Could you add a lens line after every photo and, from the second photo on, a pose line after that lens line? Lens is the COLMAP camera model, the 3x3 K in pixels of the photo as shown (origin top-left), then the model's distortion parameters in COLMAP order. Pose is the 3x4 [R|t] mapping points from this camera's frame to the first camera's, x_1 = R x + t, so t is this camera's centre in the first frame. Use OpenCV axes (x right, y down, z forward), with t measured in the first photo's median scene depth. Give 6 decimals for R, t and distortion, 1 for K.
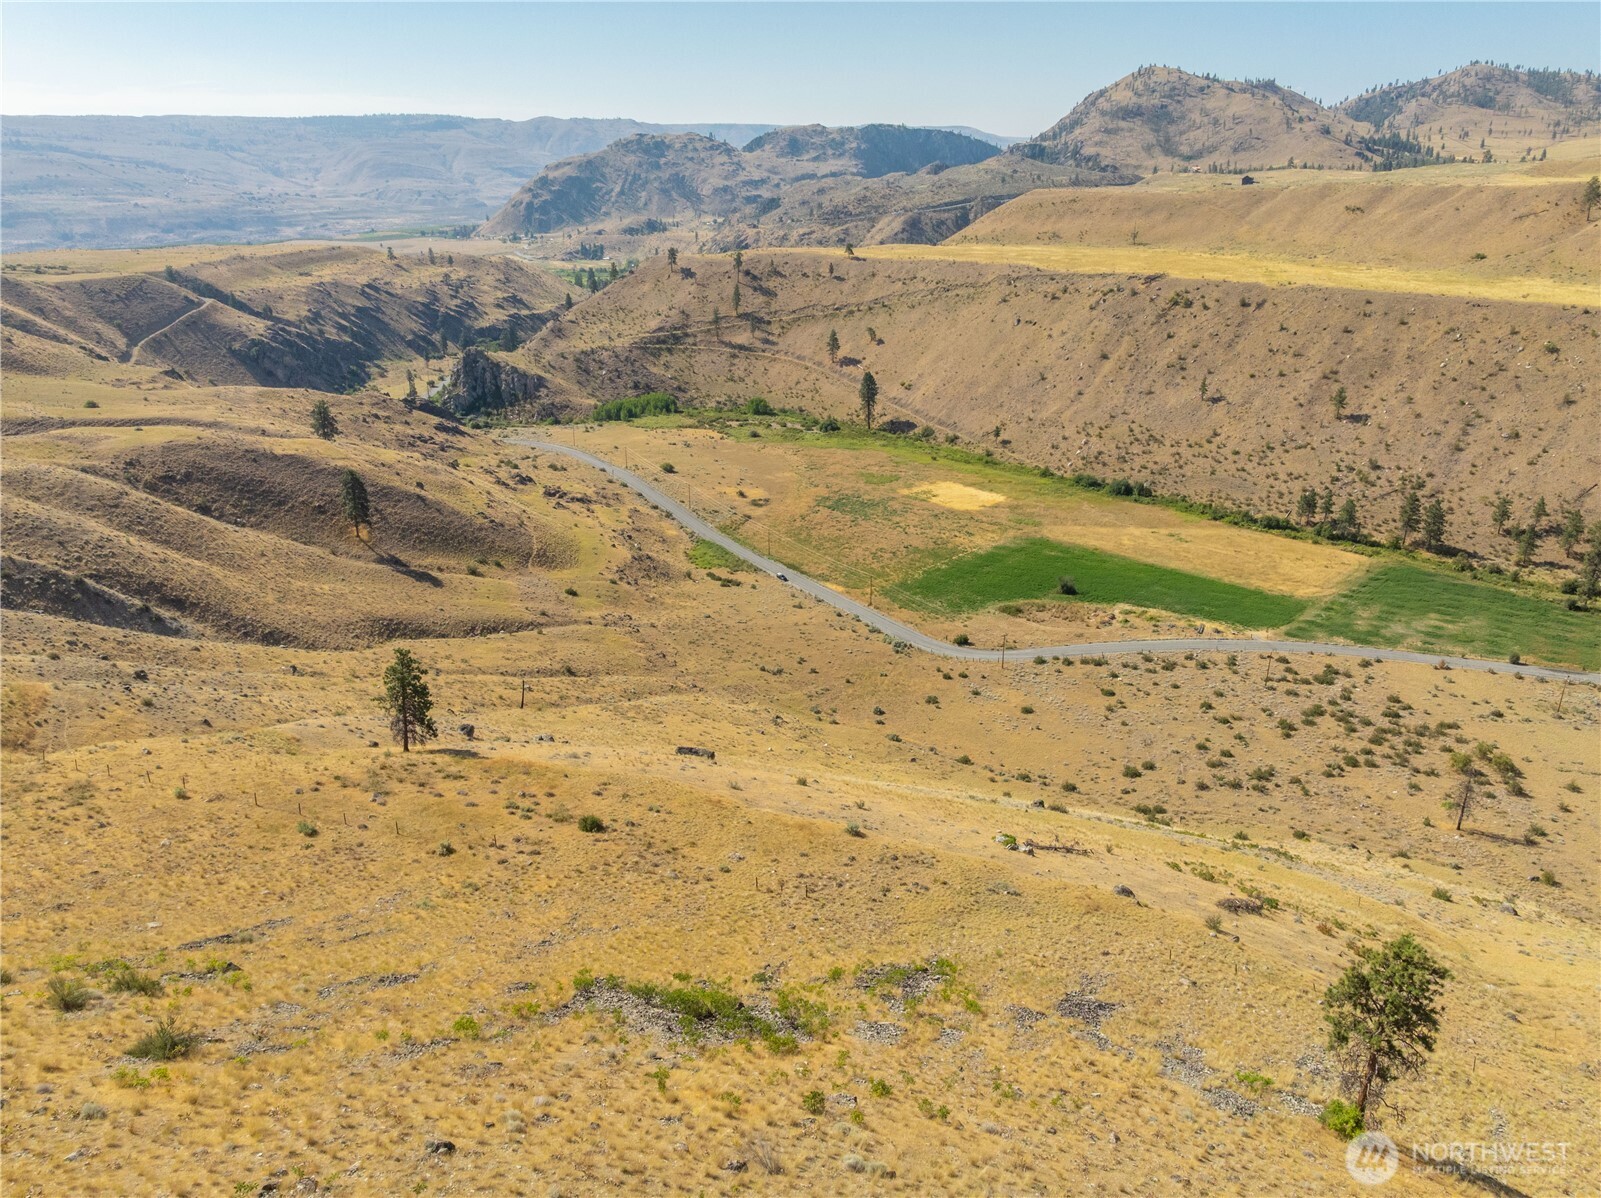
lens RADIAL K [[1126.1, 0, 803.4], [0, 1126.1, 606.3], [0, 0, 1]] dist [-0.033454, -0.006244]
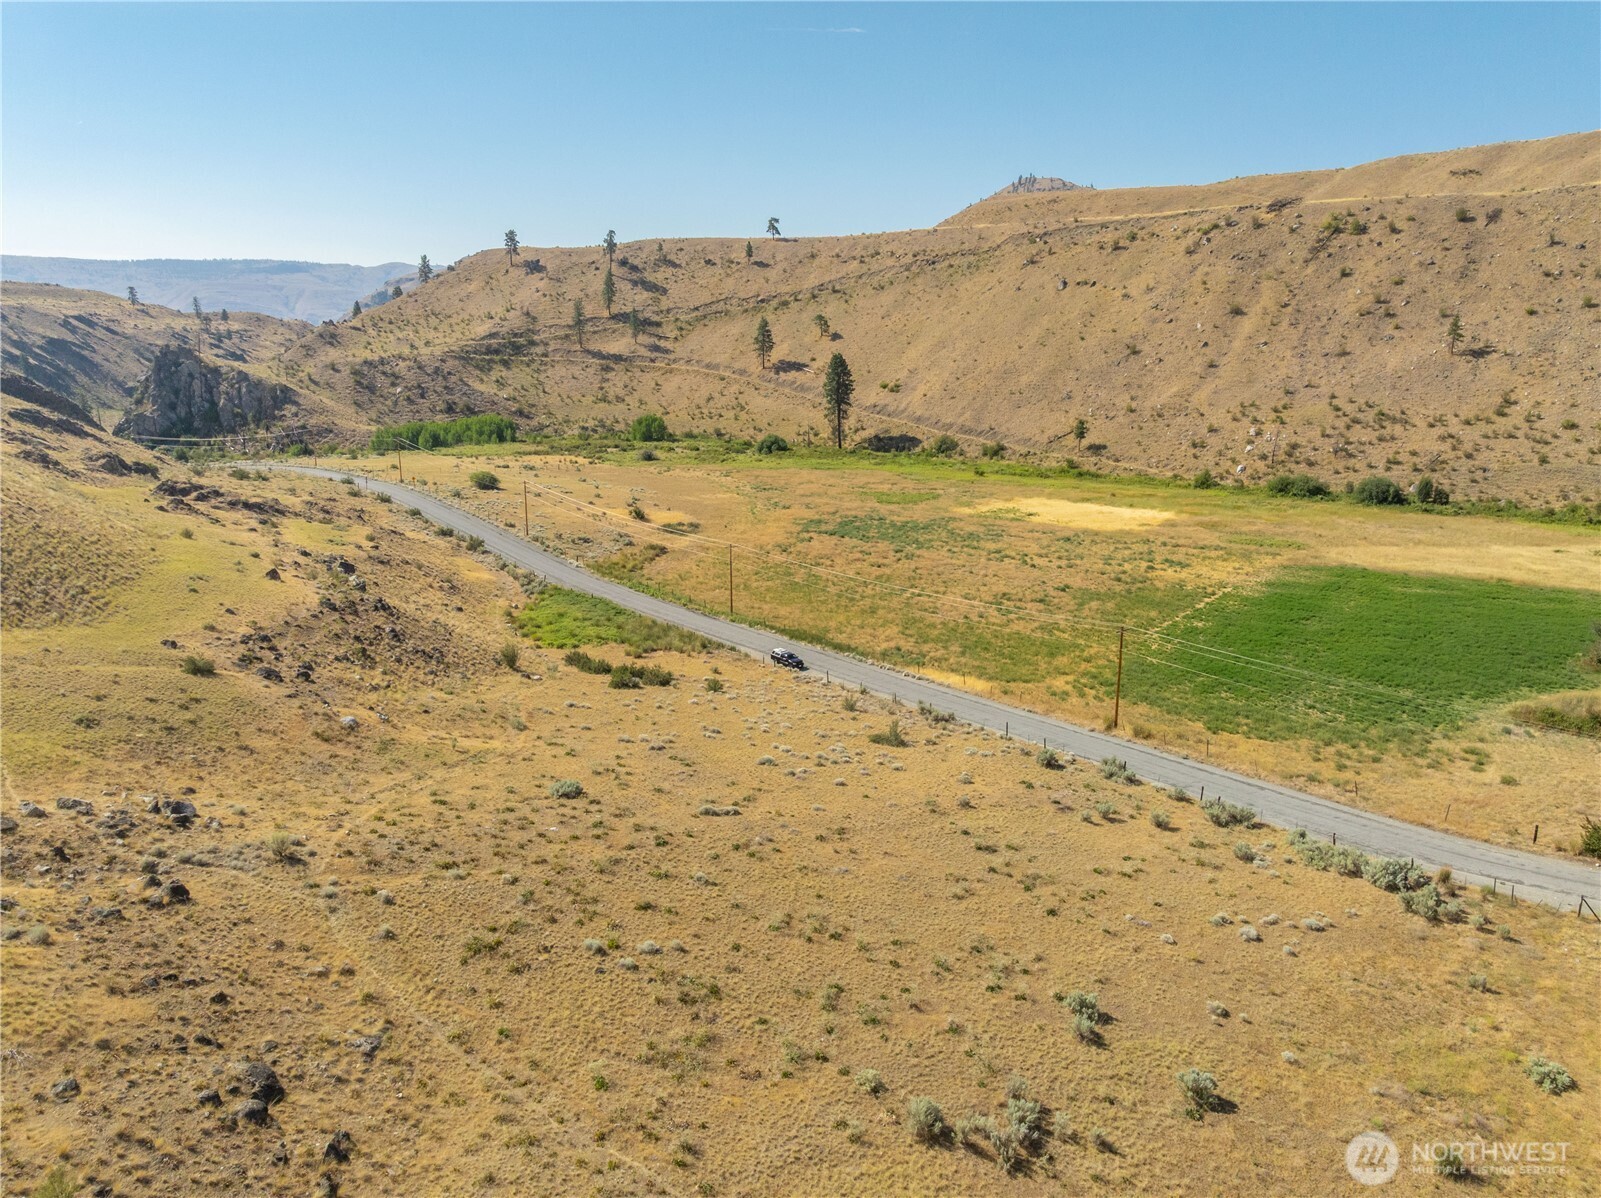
lens RADIAL K [[1126.1, 0, 804.5], [0, 1126.1, 602.7], [0, 0, 1]] dist [-0.033454, -0.006244]
pose [[0.992193, -0.023569, 0.122466, -0.044491], [0.039710, 0.990575, -0.131086, 0.001658], [-0.118222, 0.134926, 0.983778, 0.524997]]
